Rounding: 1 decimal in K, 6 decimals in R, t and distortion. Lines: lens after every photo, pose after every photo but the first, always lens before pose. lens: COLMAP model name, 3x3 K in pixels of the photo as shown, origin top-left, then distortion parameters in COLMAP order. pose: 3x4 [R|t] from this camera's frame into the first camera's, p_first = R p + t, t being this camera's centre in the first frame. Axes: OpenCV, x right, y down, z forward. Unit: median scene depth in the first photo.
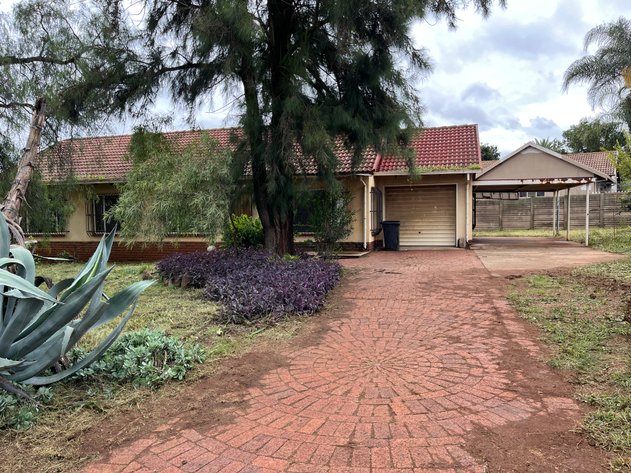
lens RADIAL K [[480.7, 0, 318.1], [0, 480.7, 238.7], [0, 0, 1]] dist [0.062838, -0.084677]
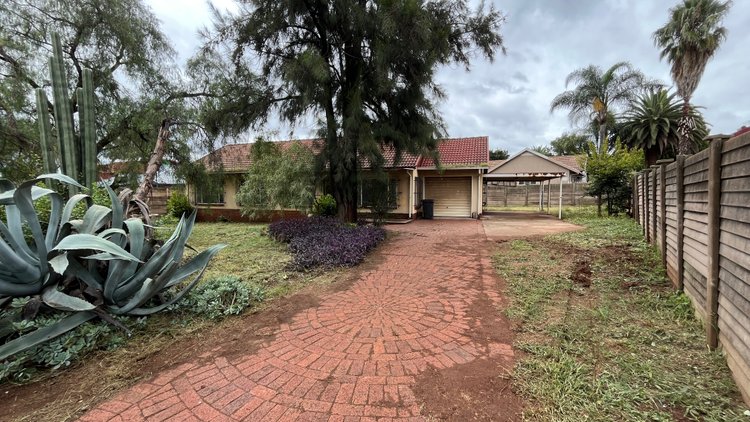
lens RADIAL K [[305.4, 0, 372.4], [0, 305.4, 210.4], [0, 0, 1]] dist [-0.001053, 0.000577]
pose [[0.997642, 0.019108, -0.065915, 0.066769], [-0.018576, 0.999790, 0.008683, -0.013075], [0.066067, -0.007439, 0.997787, 0.051427]]
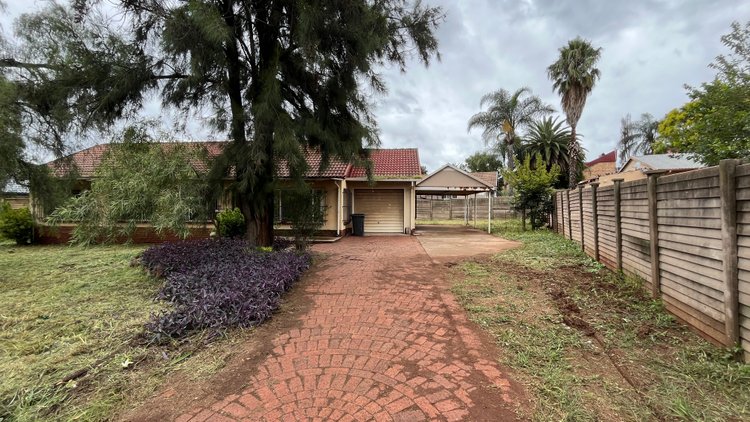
lens RADIAL K [[305.4, 0, 372.4], [0, 305.4, 210.4], [0, 0, 1]] dist [-0.001053, 0.000577]
pose [[0.983046, 0.016783, 0.182588, 0.055558], [-0.010162, 0.999259, -0.037136, -0.025227], [-0.183075, 0.034651, 0.982488, 0.238731]]
